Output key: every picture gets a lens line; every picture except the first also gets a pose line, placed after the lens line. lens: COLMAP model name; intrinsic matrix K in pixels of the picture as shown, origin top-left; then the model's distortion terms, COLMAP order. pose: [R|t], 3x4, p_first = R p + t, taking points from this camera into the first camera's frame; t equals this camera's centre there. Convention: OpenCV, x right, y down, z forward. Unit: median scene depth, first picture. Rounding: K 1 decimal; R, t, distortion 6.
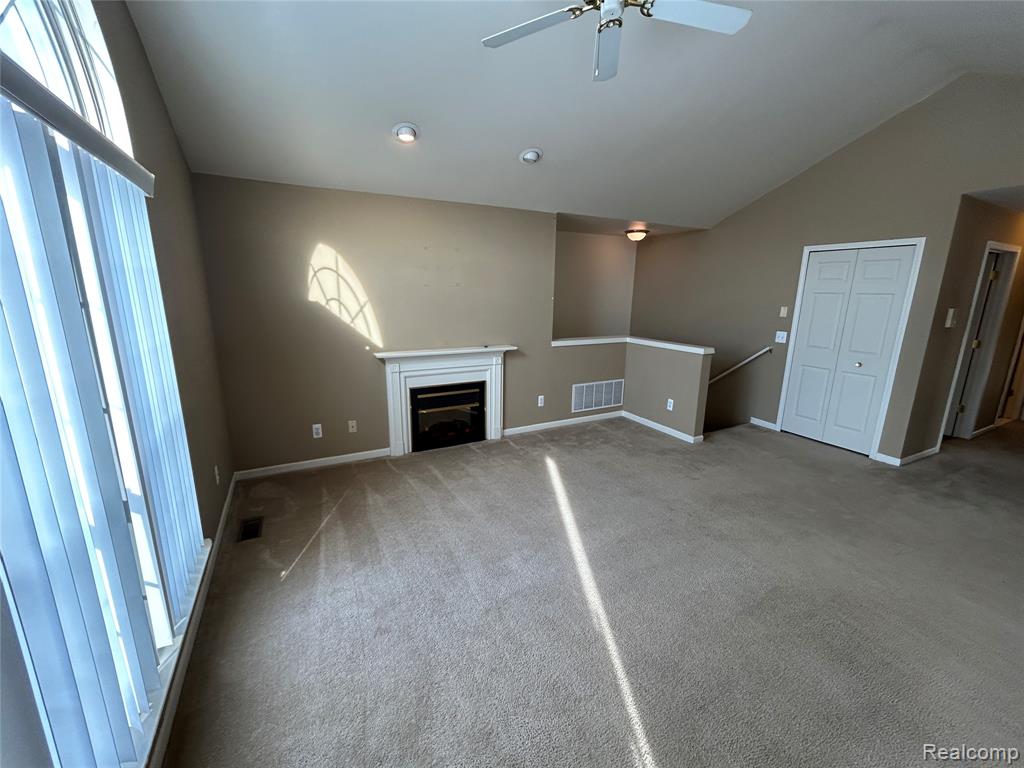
lens RADIAL K [[414.0, 0, 510.7], [0, 414.0, 382.9], [0, 0, 1]] dist [0.001637, -0.000955]
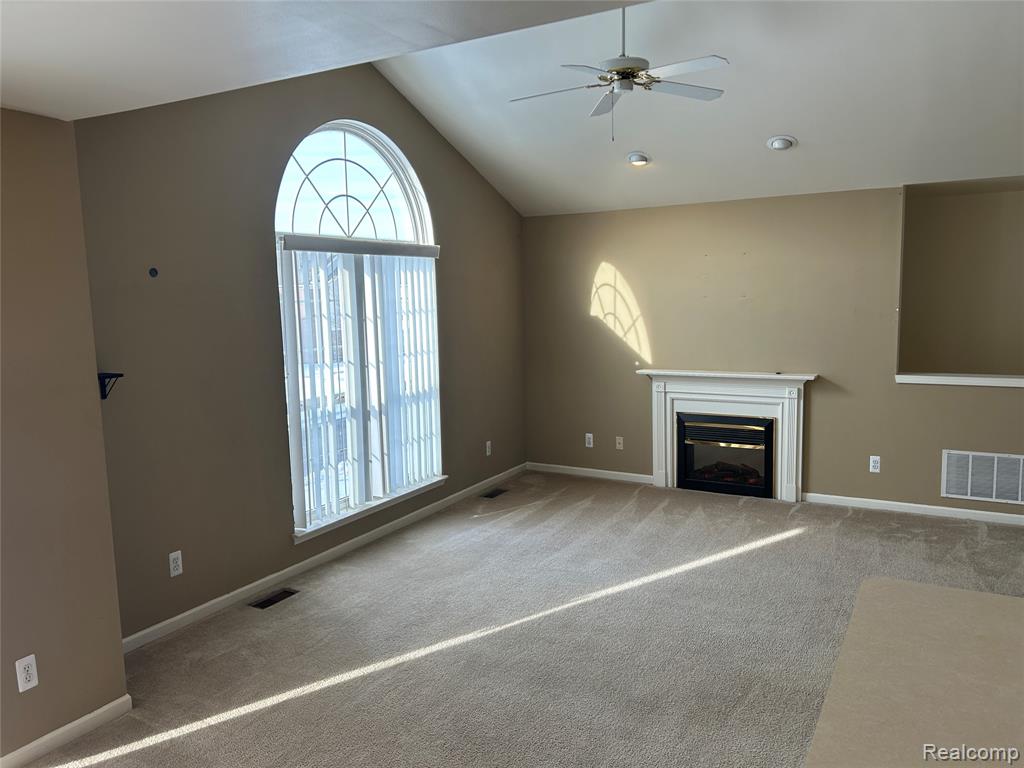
lens RADIAL K [[766.0, 0, 510.6], [0, 766.0, 364.4], [0, 0, 1]] dist [0.066856, -0.010428]
pose [[0.536669, 0.053769, -0.842078, 1.008114], [-0.159128, 0.986510, -0.038423, 0.034503], [0.828652, 0.154618, 0.537986, -0.204847]]
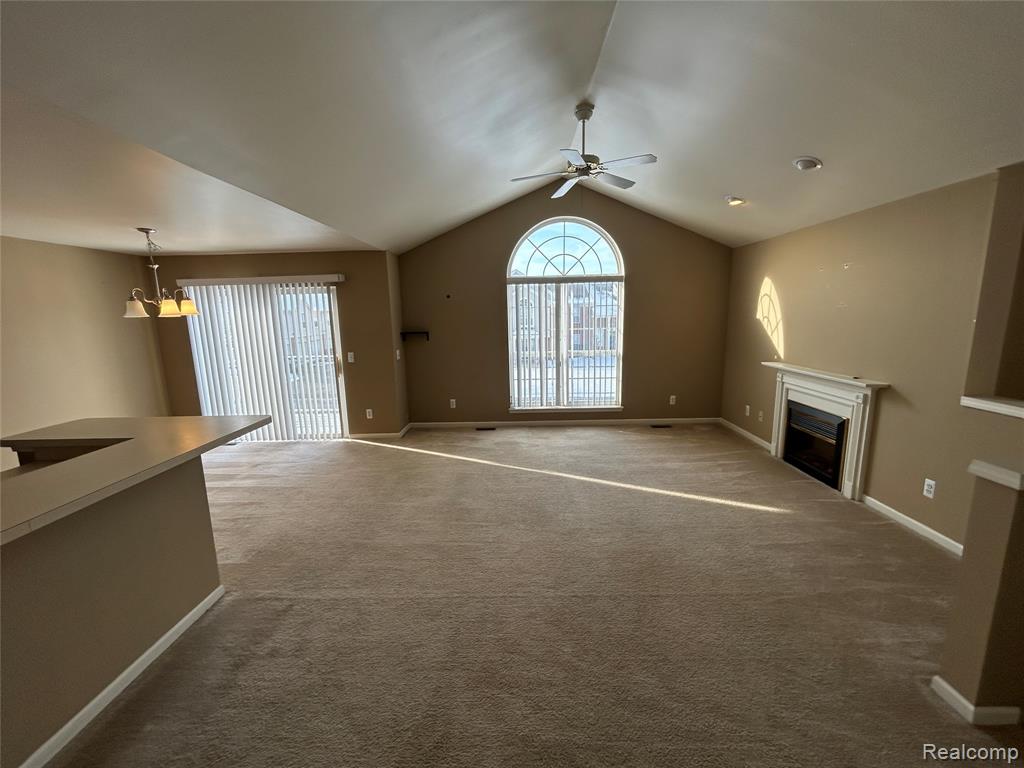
lens RADIAL K [[414.0, 0, 506.0], [0, 414.0, 382.3], [0, 0, 1]] dist [0.001637, -0.000955]
pose [[-0.492944, 0.144446, -0.857987, 1.120080], [-0.179279, 0.948098, 0.262619, -0.194189], [0.851390, 0.283276, -0.441463, 0.892697]]
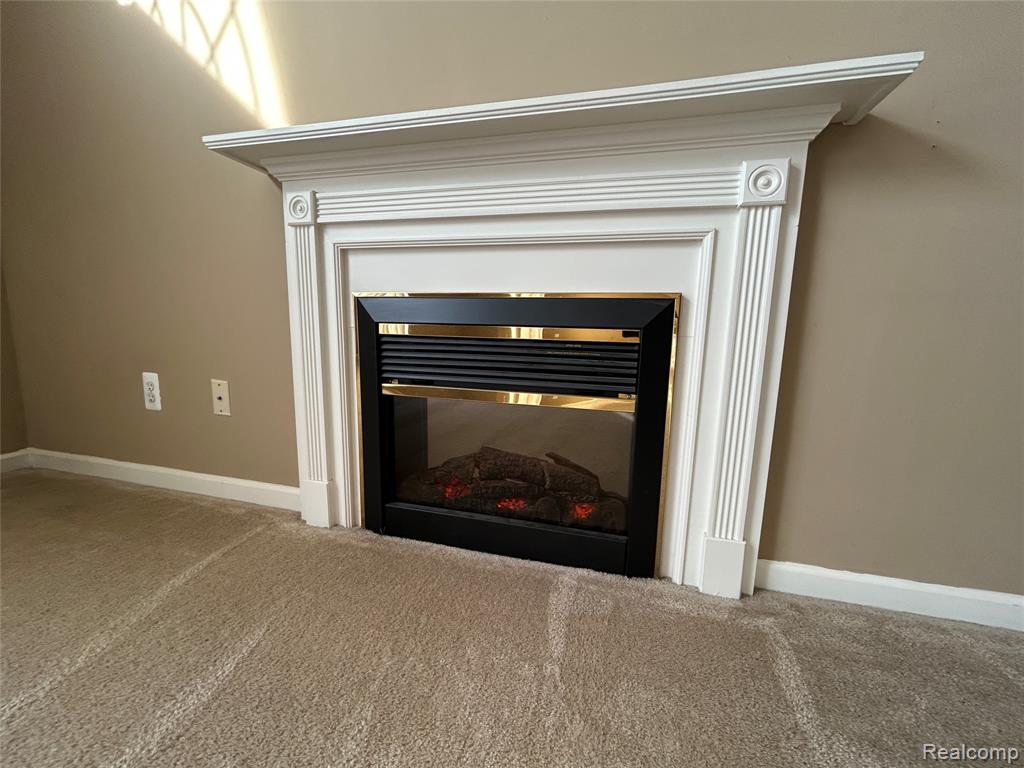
lens RADIAL K [[414.0, 0, 515.5], [0, 414.0, 386.2], [0, 0, 1]] dist [0.001637, -0.000955]
pose [[0.735314, 0.103491, -0.669778, 0.023753], [-0.164834, 0.985906, -0.028625, 0.068362], [0.657376, 0.131450, 0.742009, 0.934720]]
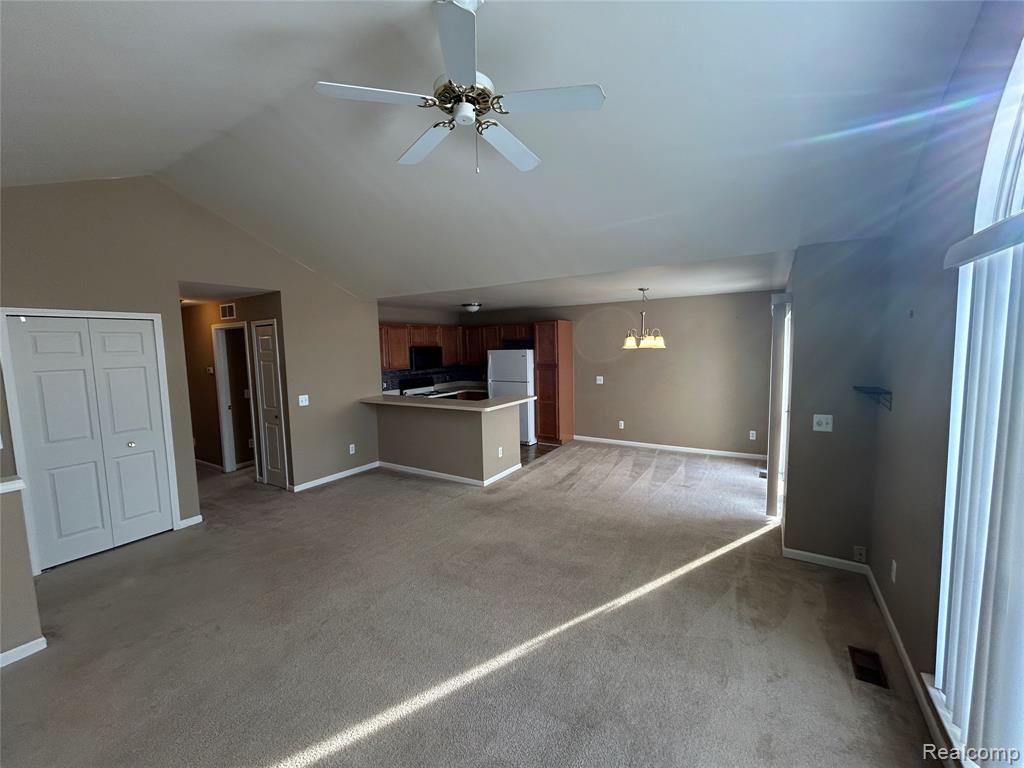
lens RADIAL K [[414.0, 0, 511.6], [0, 414.0, 384.2], [0, 0, 1]] dist [0.001637, -0.000955]
pose [[-0.507207, -0.082060, 0.857909, -0.379832], [0.209046, 0.954014, 0.214843, -0.210605], [-0.836087, 0.288312, -0.466728, 0.765728]]
